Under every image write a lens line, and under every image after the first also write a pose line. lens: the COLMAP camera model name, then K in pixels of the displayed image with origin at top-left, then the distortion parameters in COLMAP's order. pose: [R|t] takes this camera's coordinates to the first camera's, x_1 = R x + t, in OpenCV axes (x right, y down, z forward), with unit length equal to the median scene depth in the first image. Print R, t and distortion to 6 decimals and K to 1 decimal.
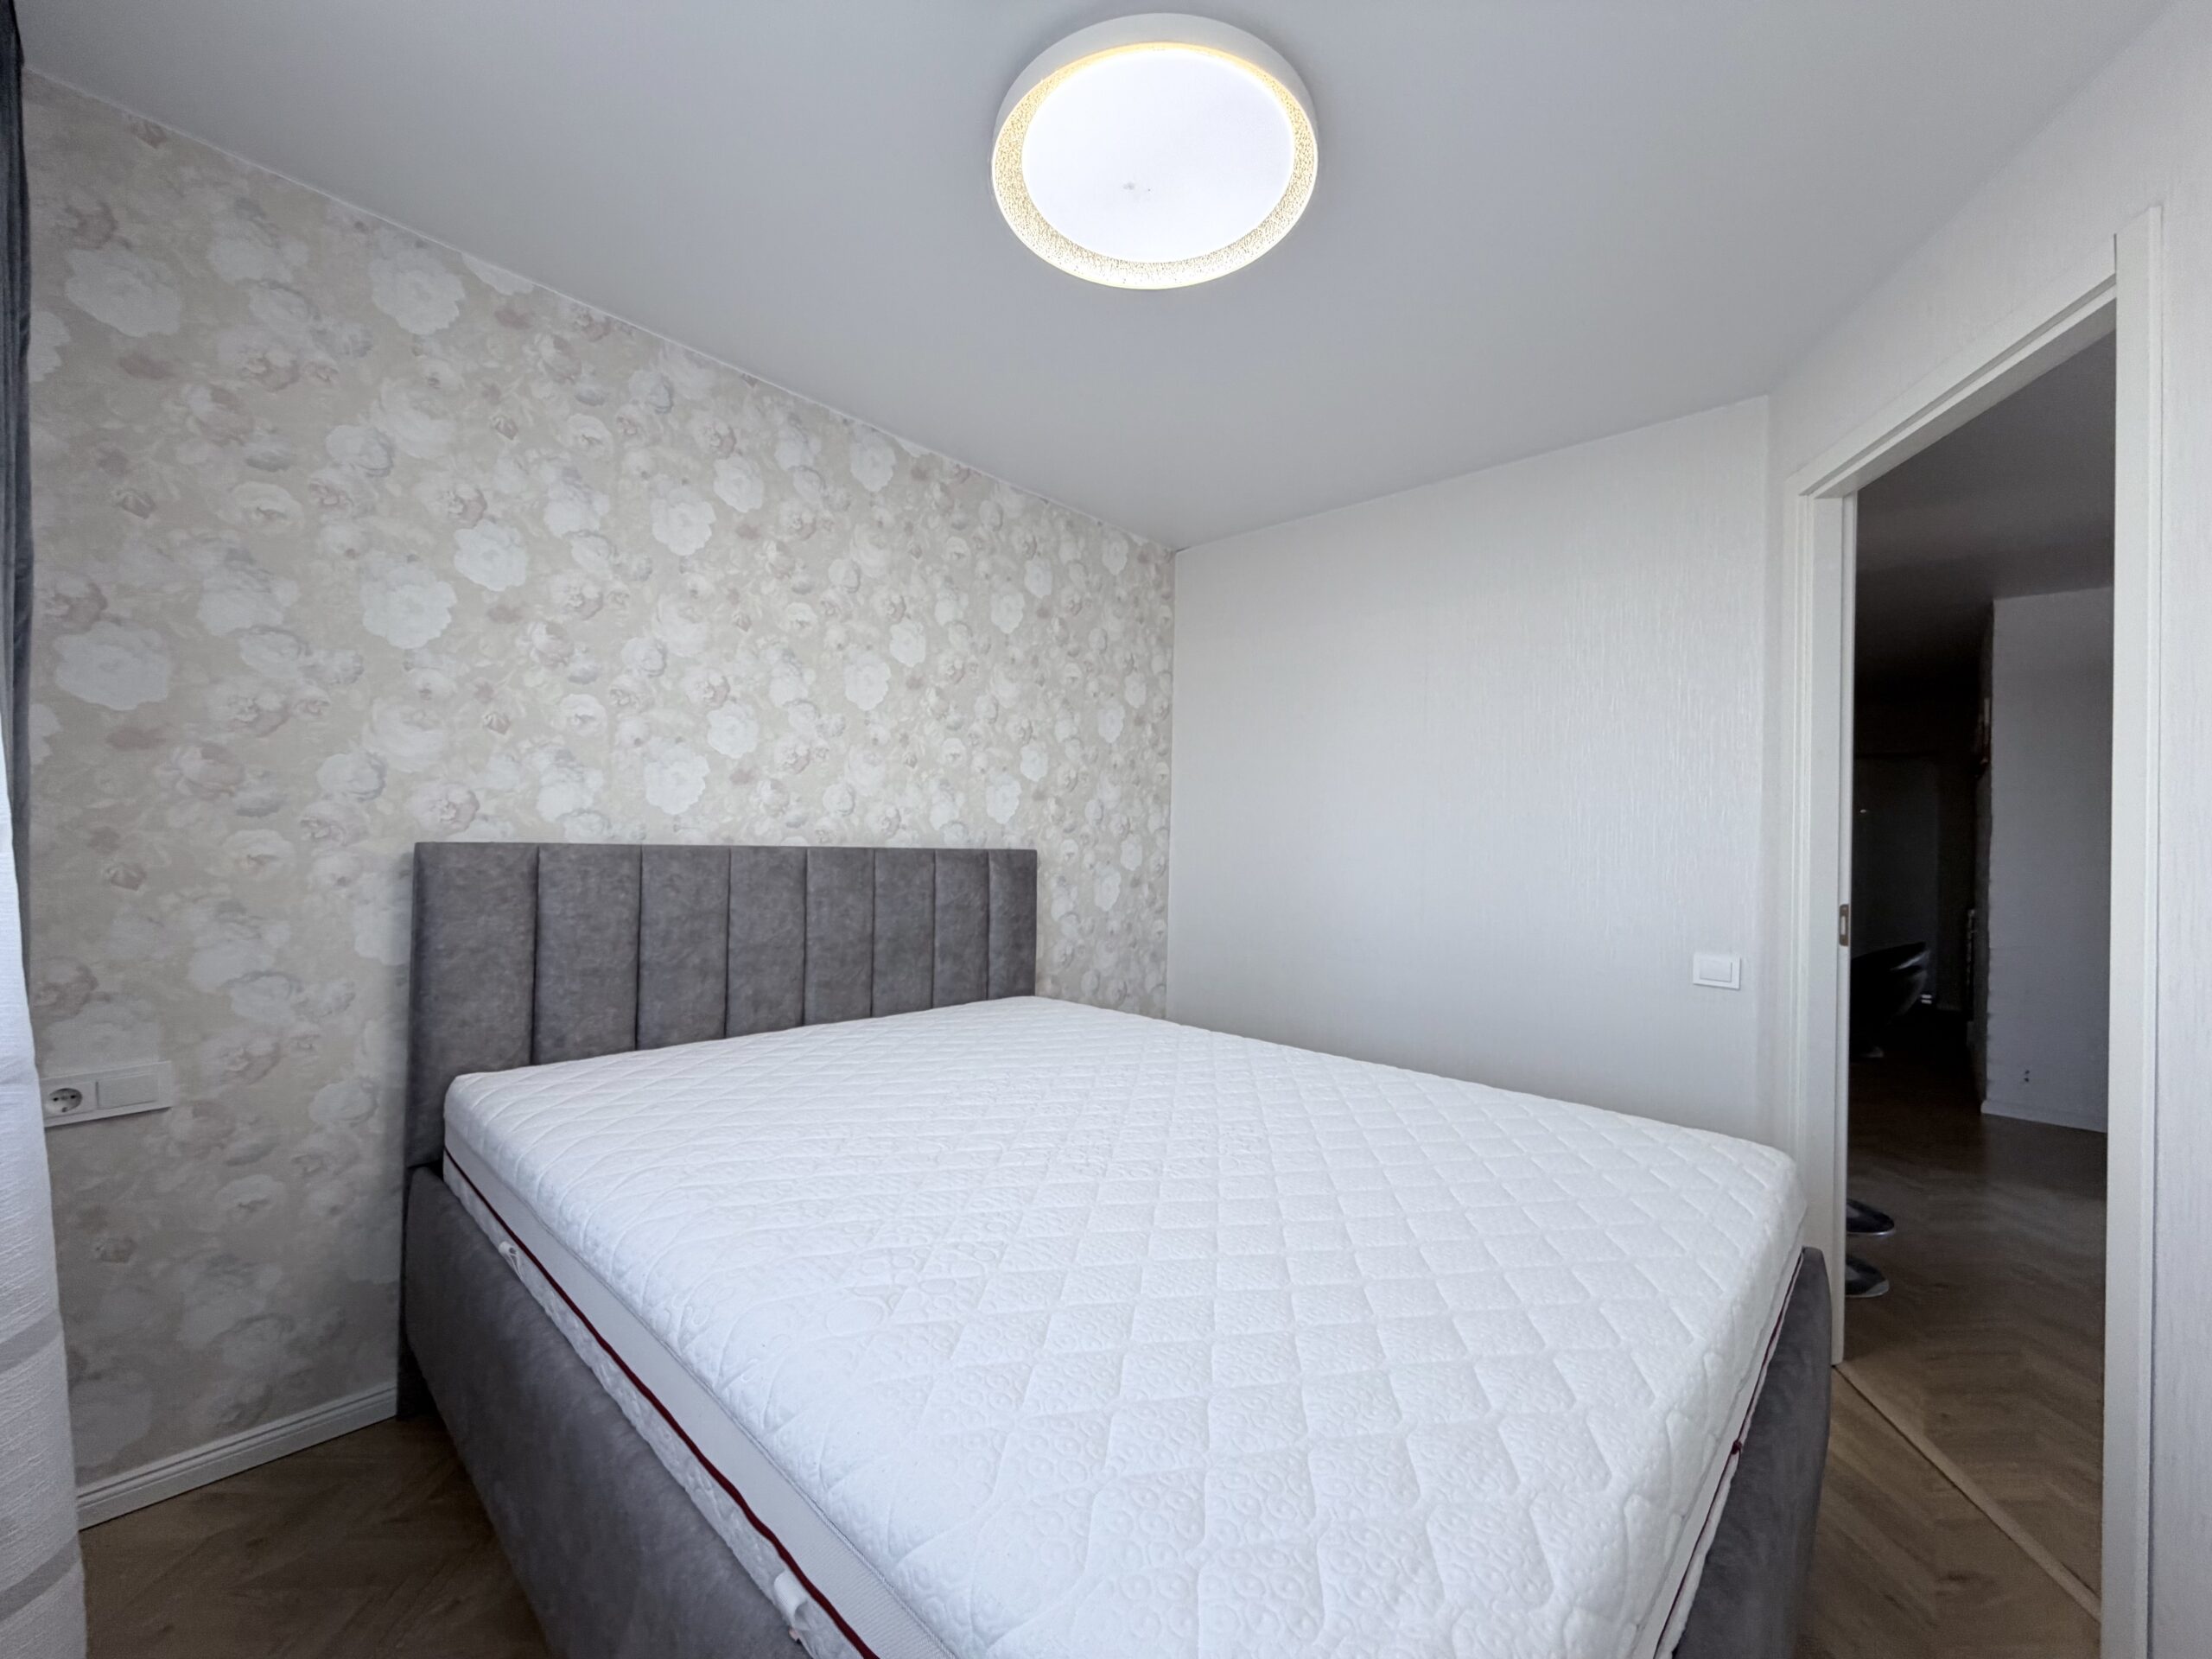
lens RADIAL K [[892.3, 0, 1150.2], [0, 892.3, 939.5], [0, 0, 1]] dist [0.002424, 0.000122]
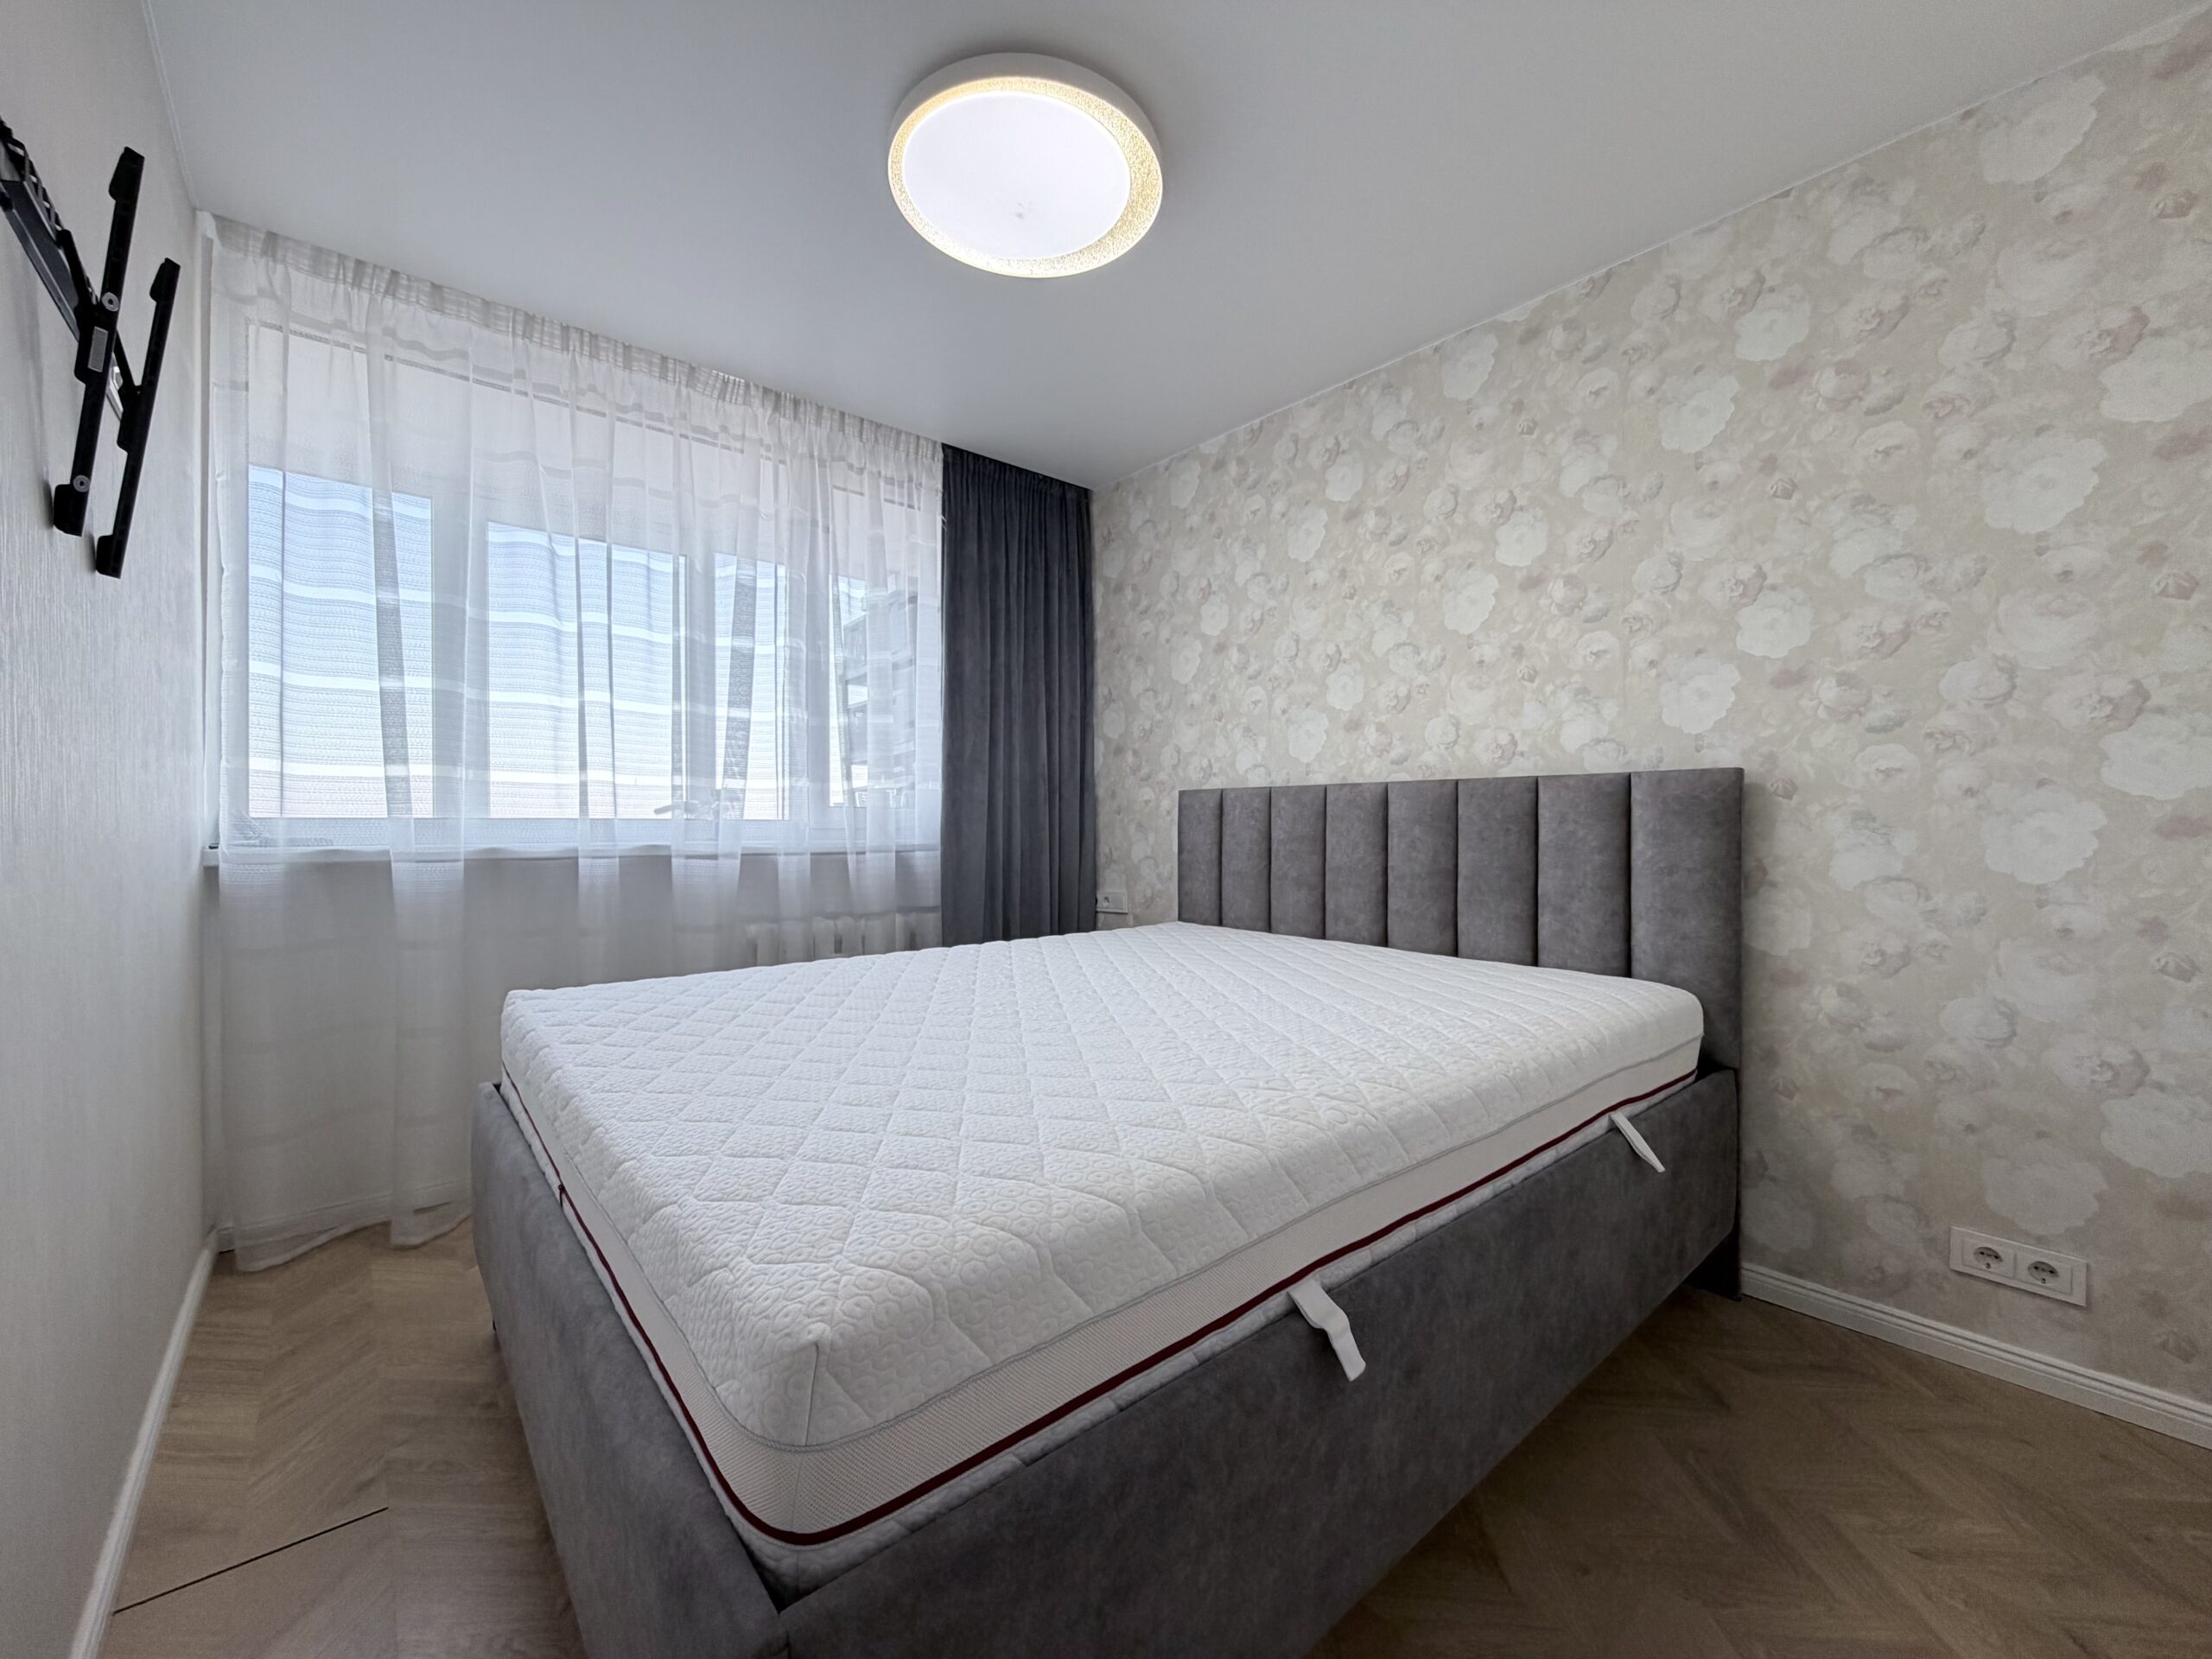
lens RADIAL K [[881.5, 0, 1106.0], [0, 881.5, 829.5], [0, 0, 1]] dist [0.000608, 0.000156]
pose [[-0.148284, 0.041172, -0.988087, 0.642520], [-0.053023, 0.997365, 0.049516, -0.075994], [0.987522, 0.059734, -0.145710, 0.755189]]
